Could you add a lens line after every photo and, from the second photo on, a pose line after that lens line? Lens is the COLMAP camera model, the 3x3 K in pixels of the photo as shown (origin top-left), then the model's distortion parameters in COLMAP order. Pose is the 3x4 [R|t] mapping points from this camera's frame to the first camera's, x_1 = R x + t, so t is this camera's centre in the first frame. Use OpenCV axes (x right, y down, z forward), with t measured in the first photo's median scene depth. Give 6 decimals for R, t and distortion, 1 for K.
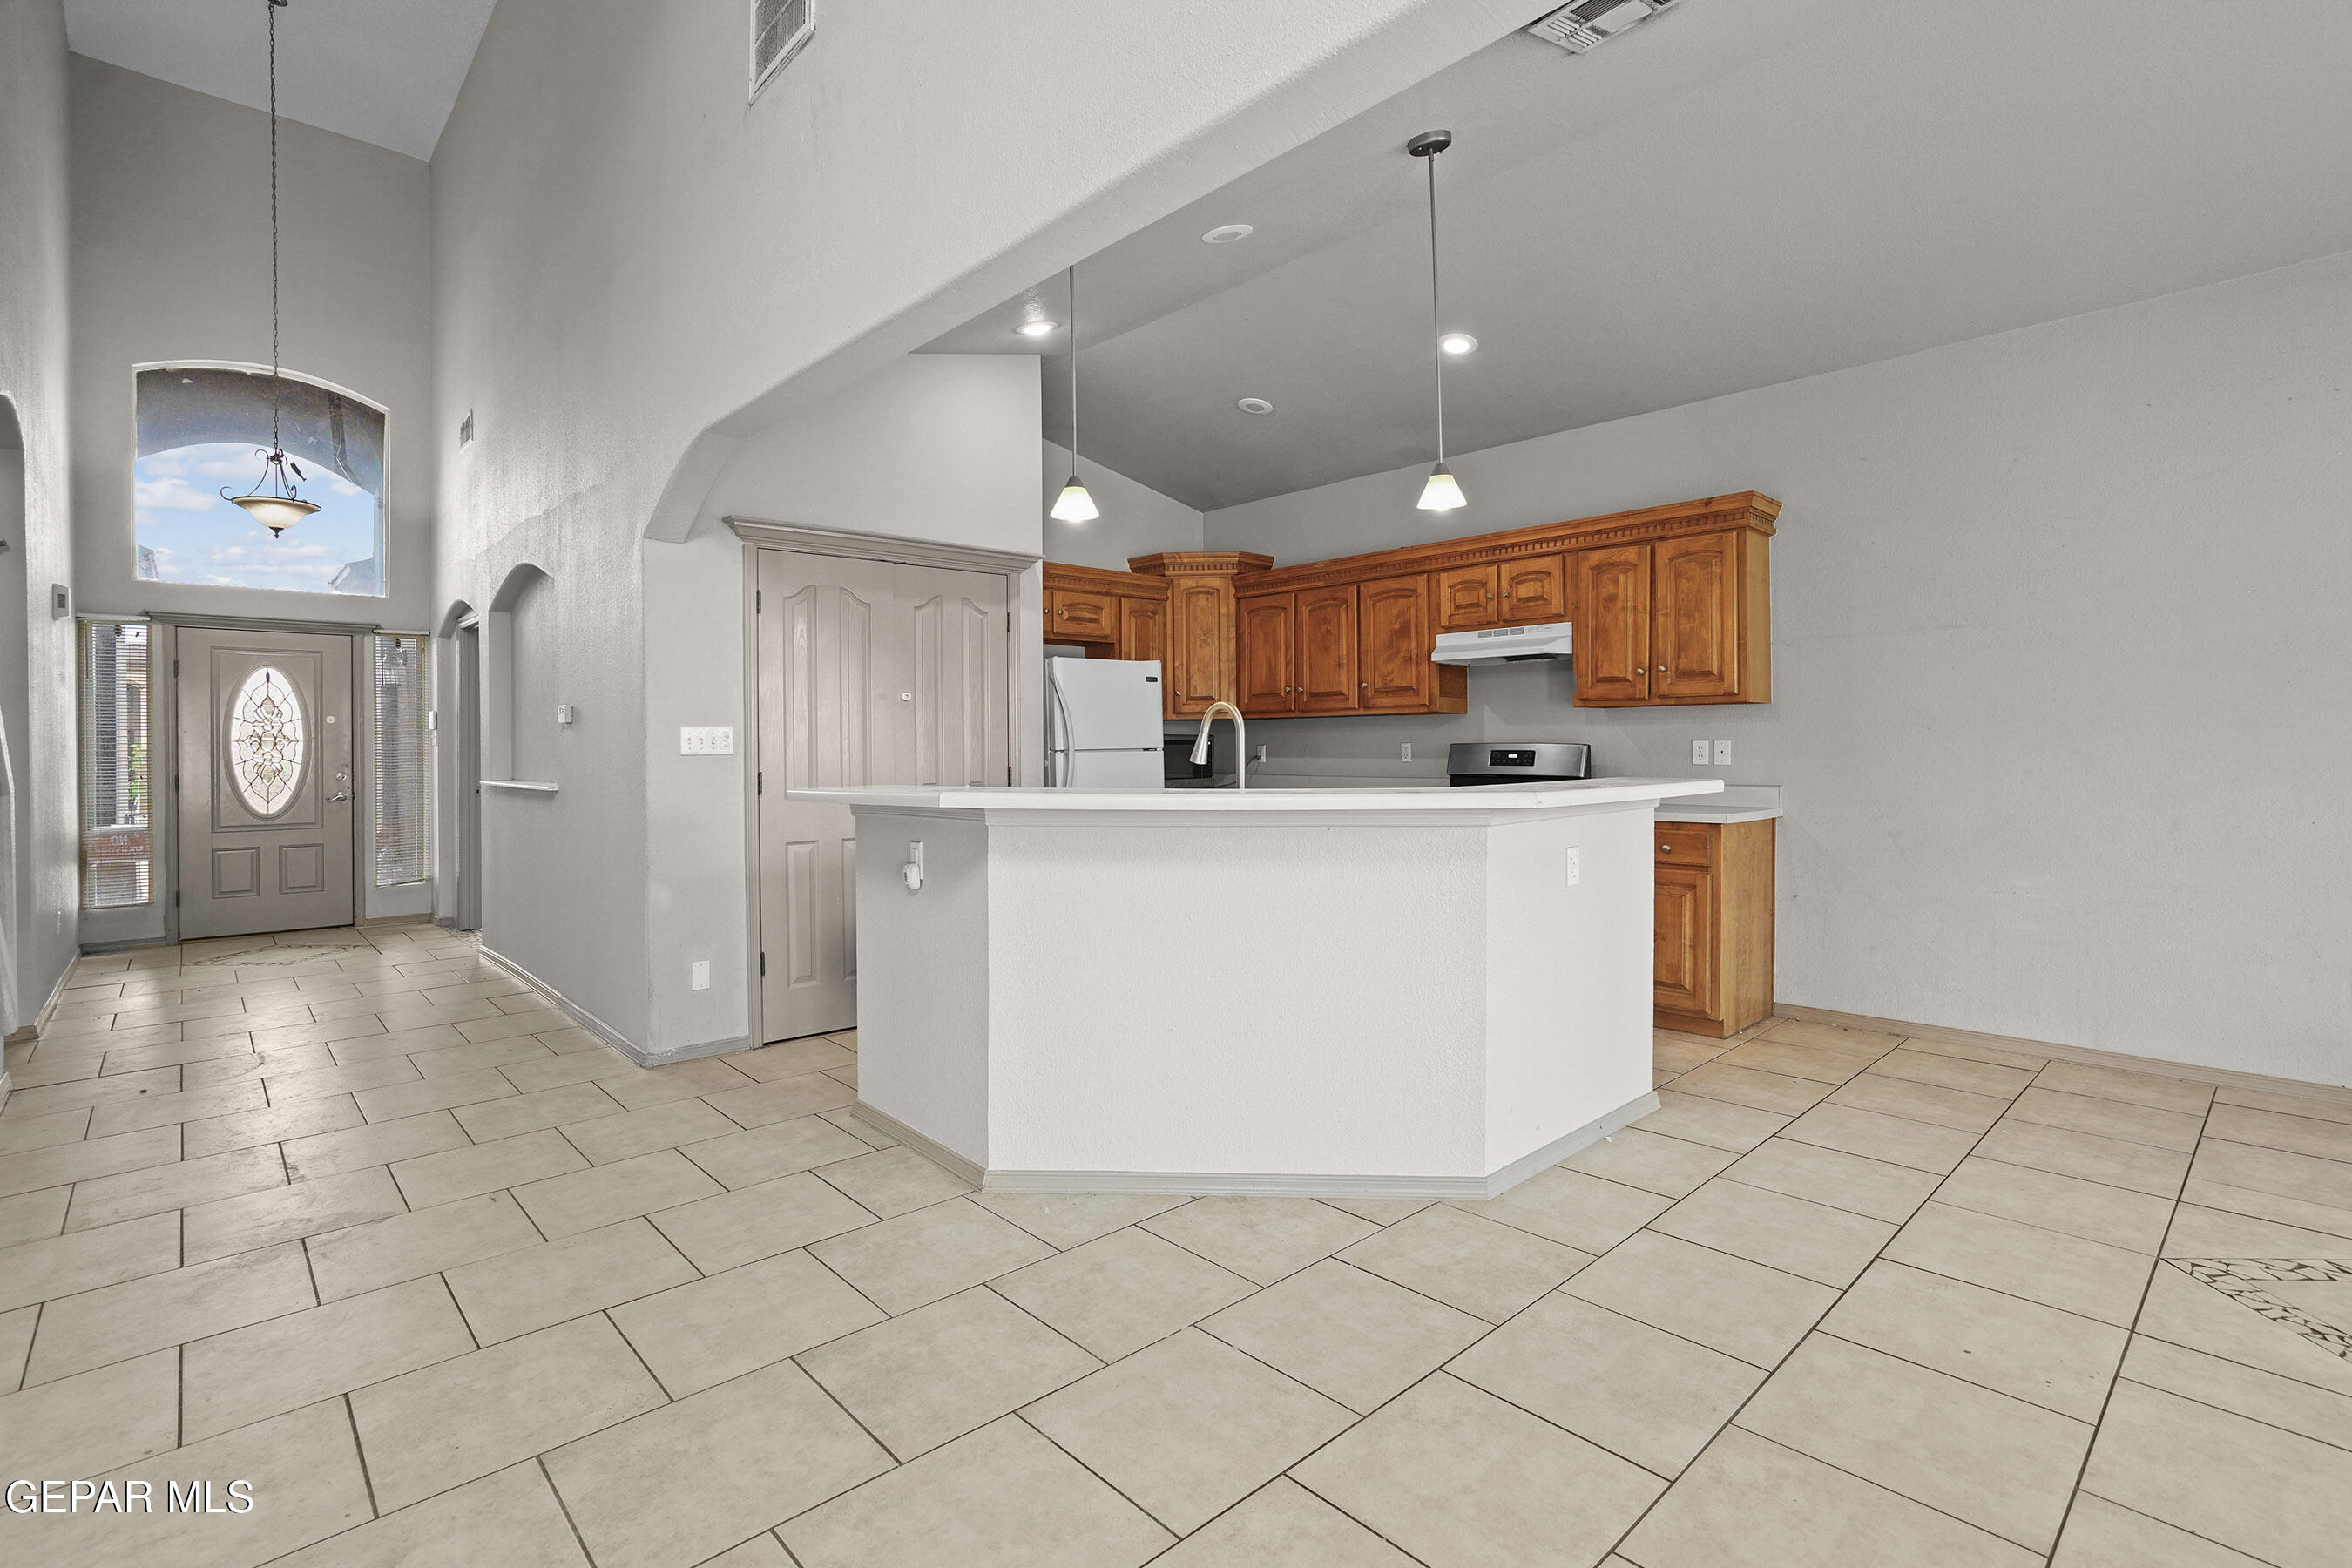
lens RADIAL K [[1099.2, 0, 1174.7], [0, 1099.2, 740.6], [0, 0, 1]] dist [-0.033954, 0.014629]
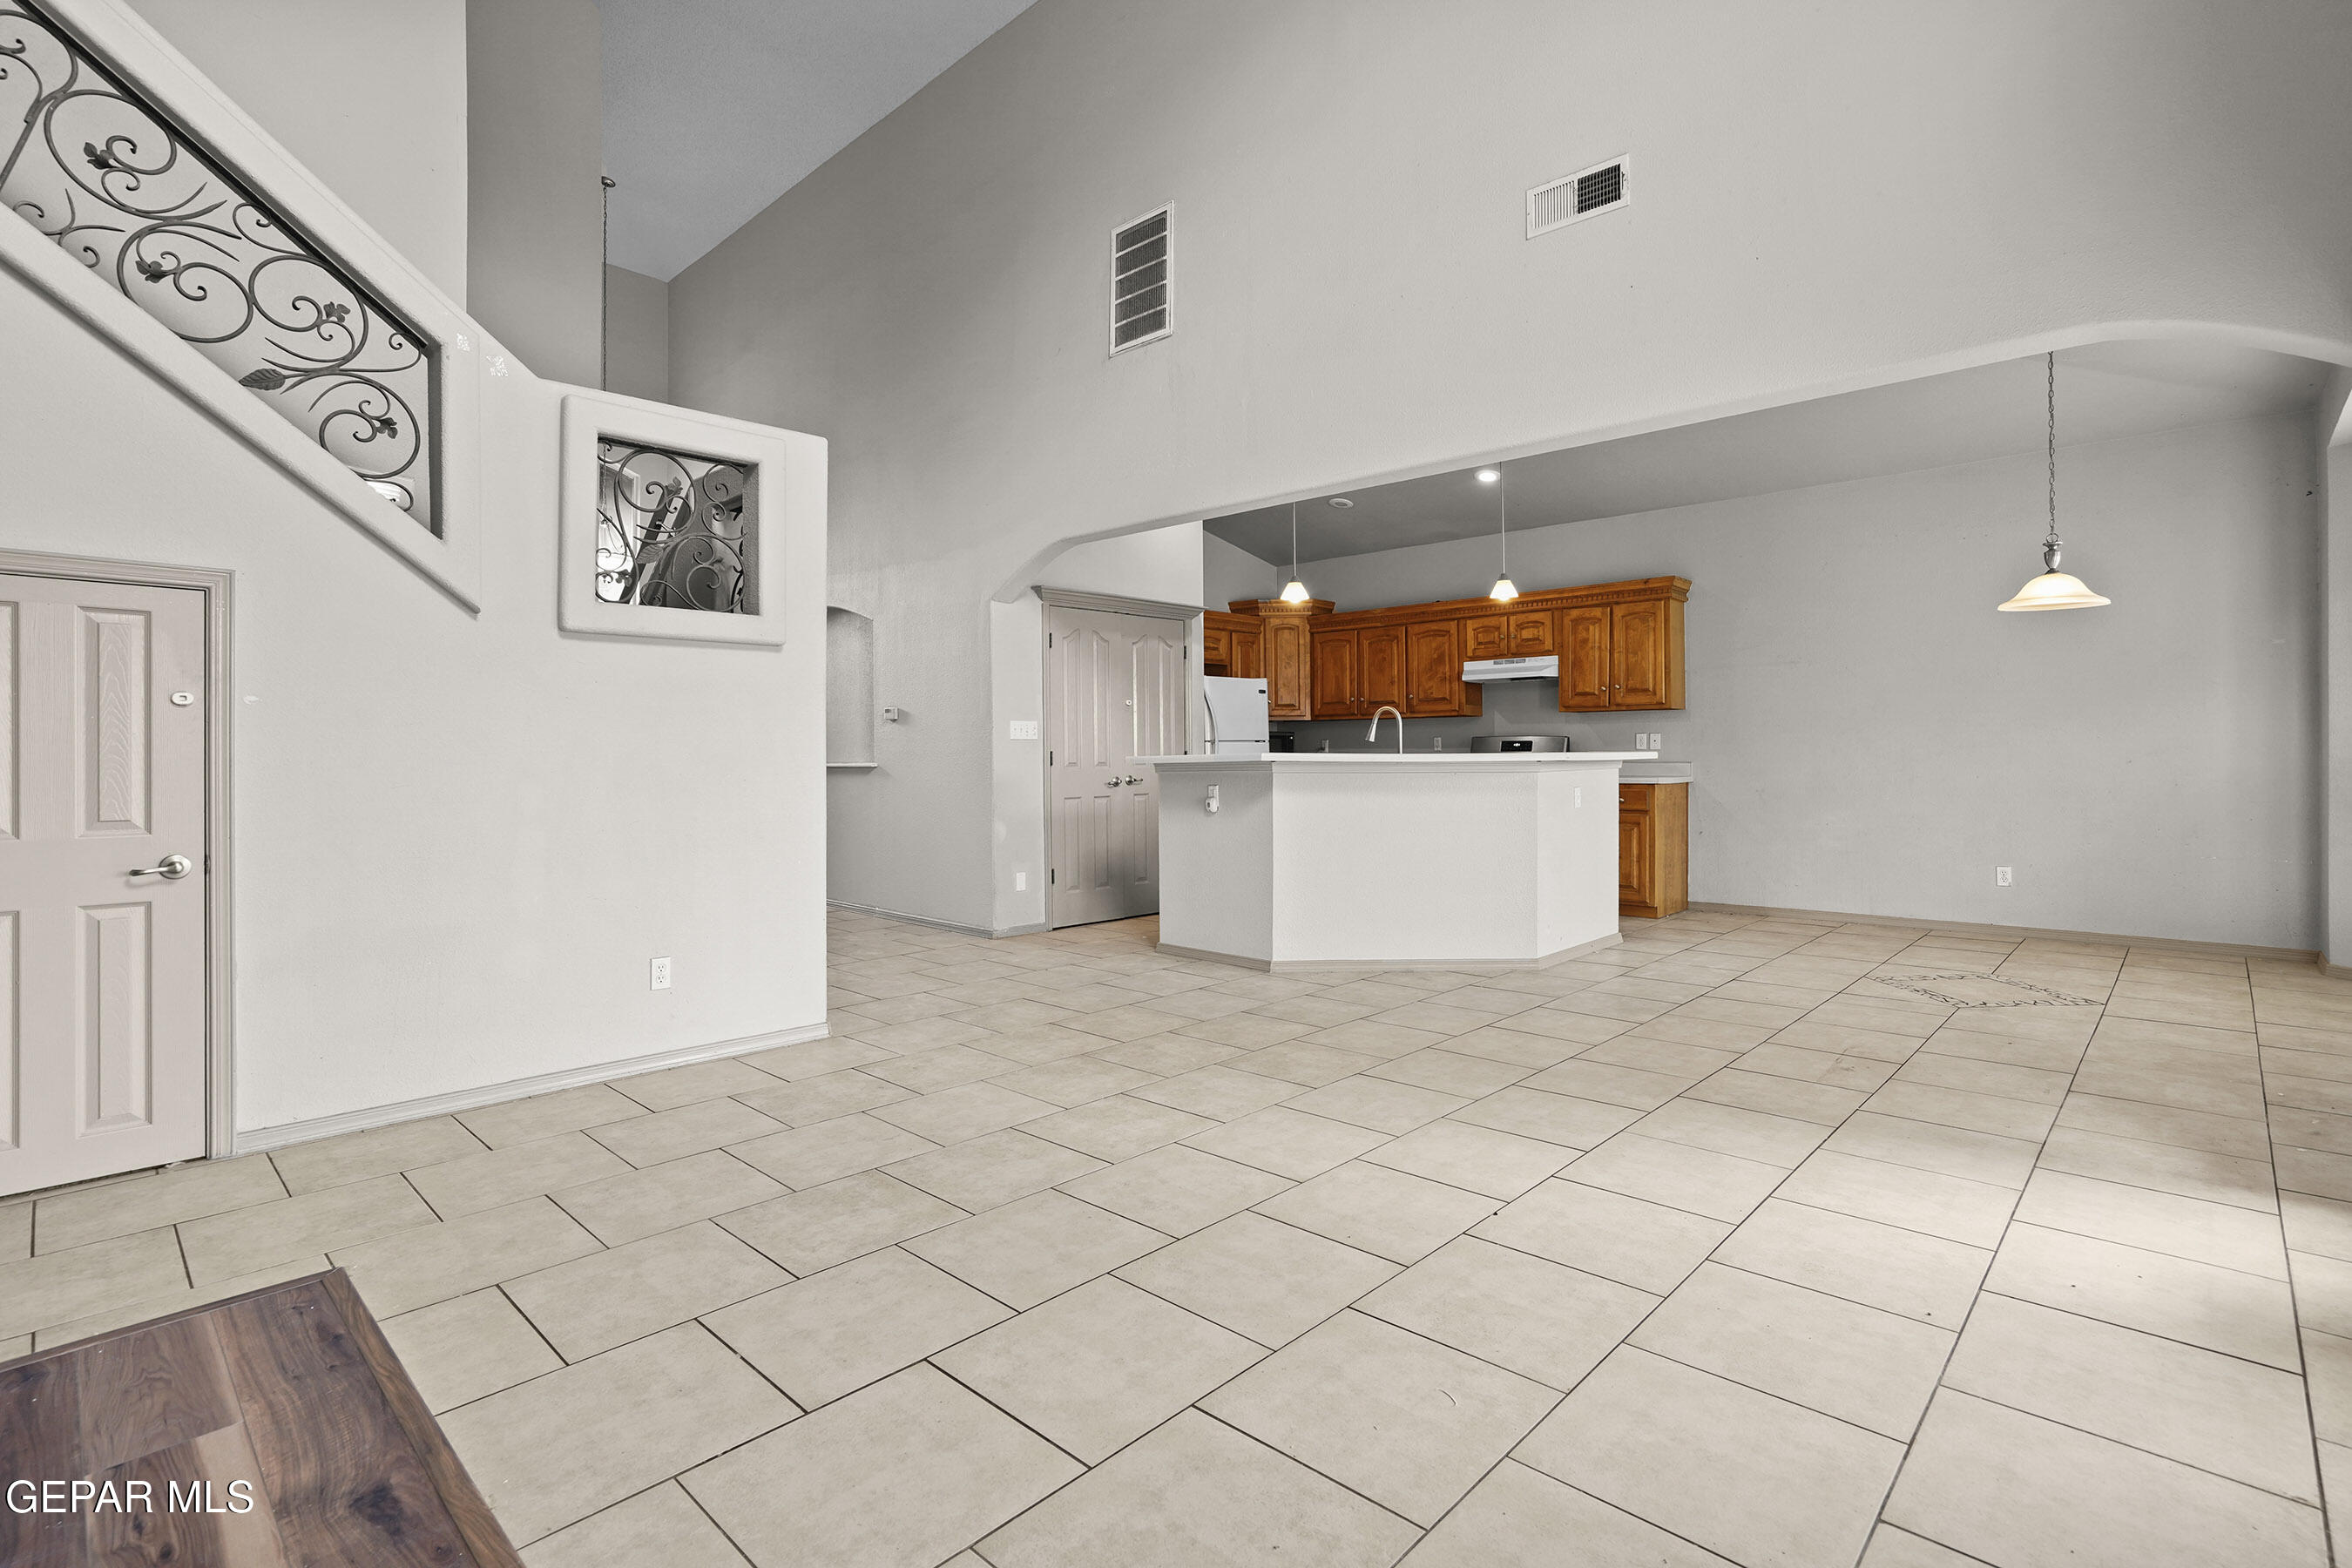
lens RADIAL K [[1099.2, 0, 1190.2], [0, 1099.2, 739.7], [0, 0, 1]] dist [-0.033954, 0.014629]
pose [[0.997602, 0.002028, 0.069181, -0.239701], [-0.001401, 0.999957, -0.009119, 0.021669], [-0.069197, 0.009000, 0.997562, -0.456057]]
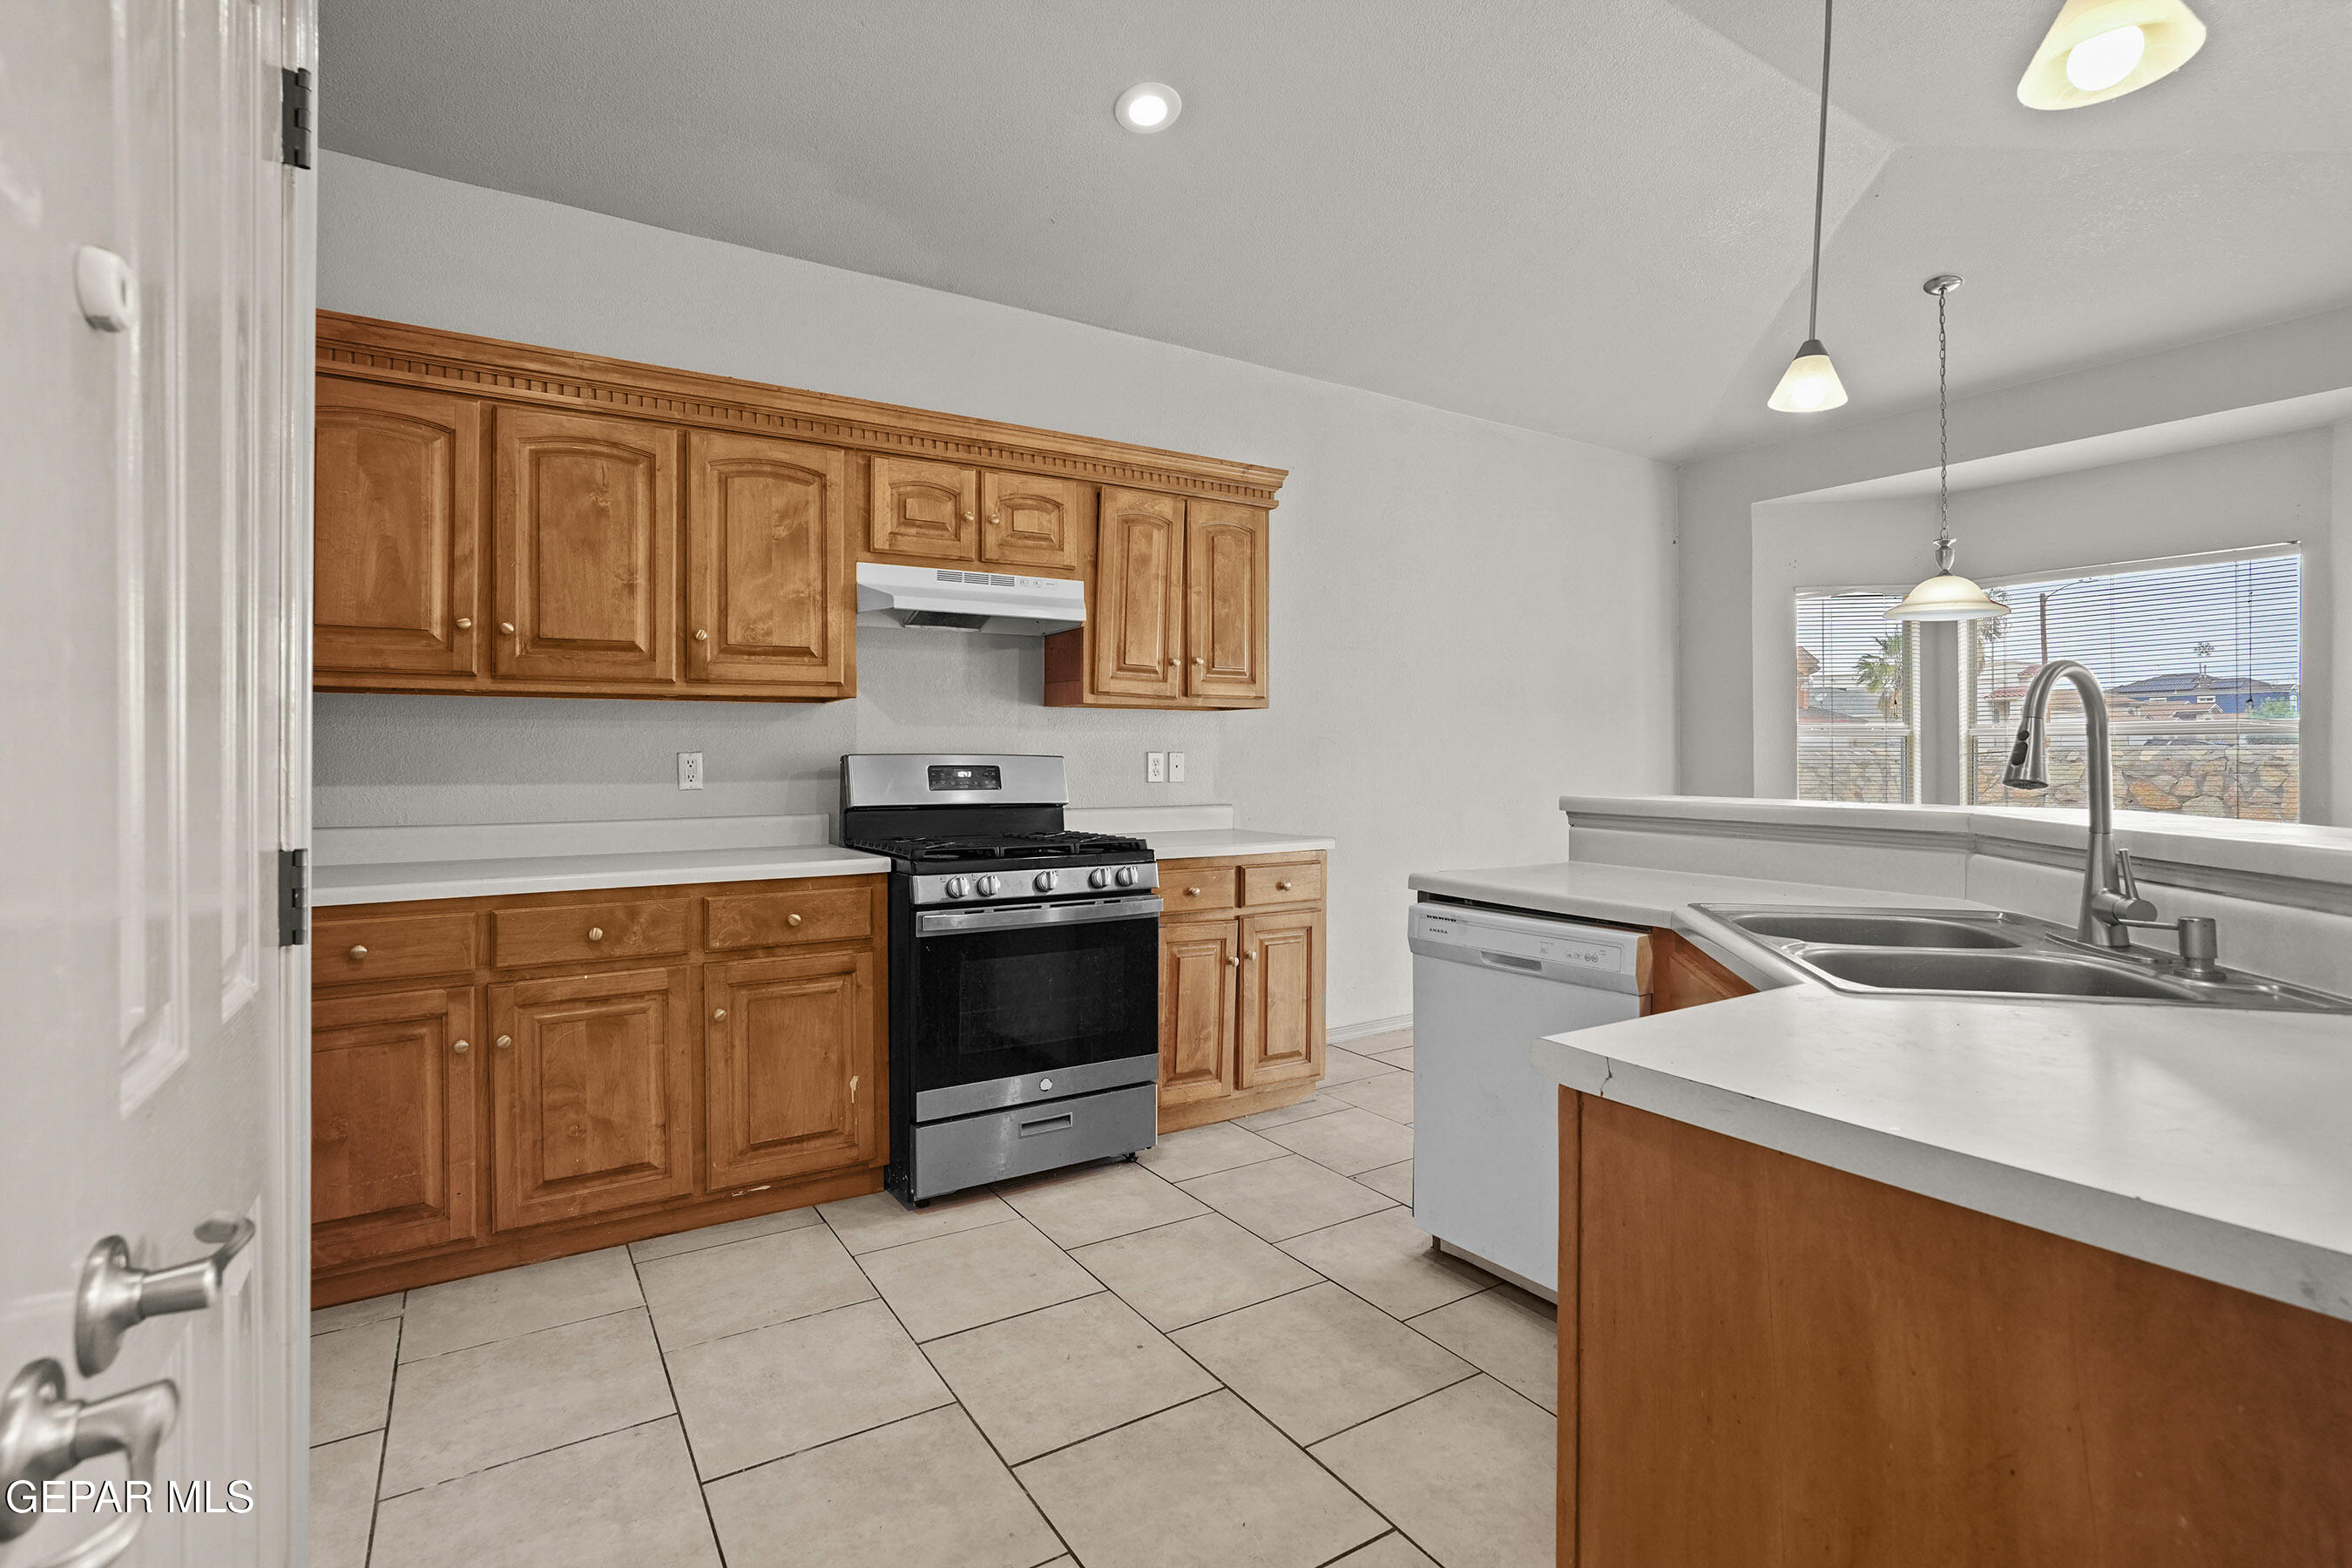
lens RADIAL K [[1099.2, 0, 1159.3], [0, 1099.2, 763.0], [0, 0, 1]] dist [-0.033954, 0.014629]
pose [[0.192827, -0.002119, 0.981230, -0.309368], [-0.006363, 0.999974, 0.003410, 0.005150], [-0.981212, -0.006901, 0.192809, 0.786123]]
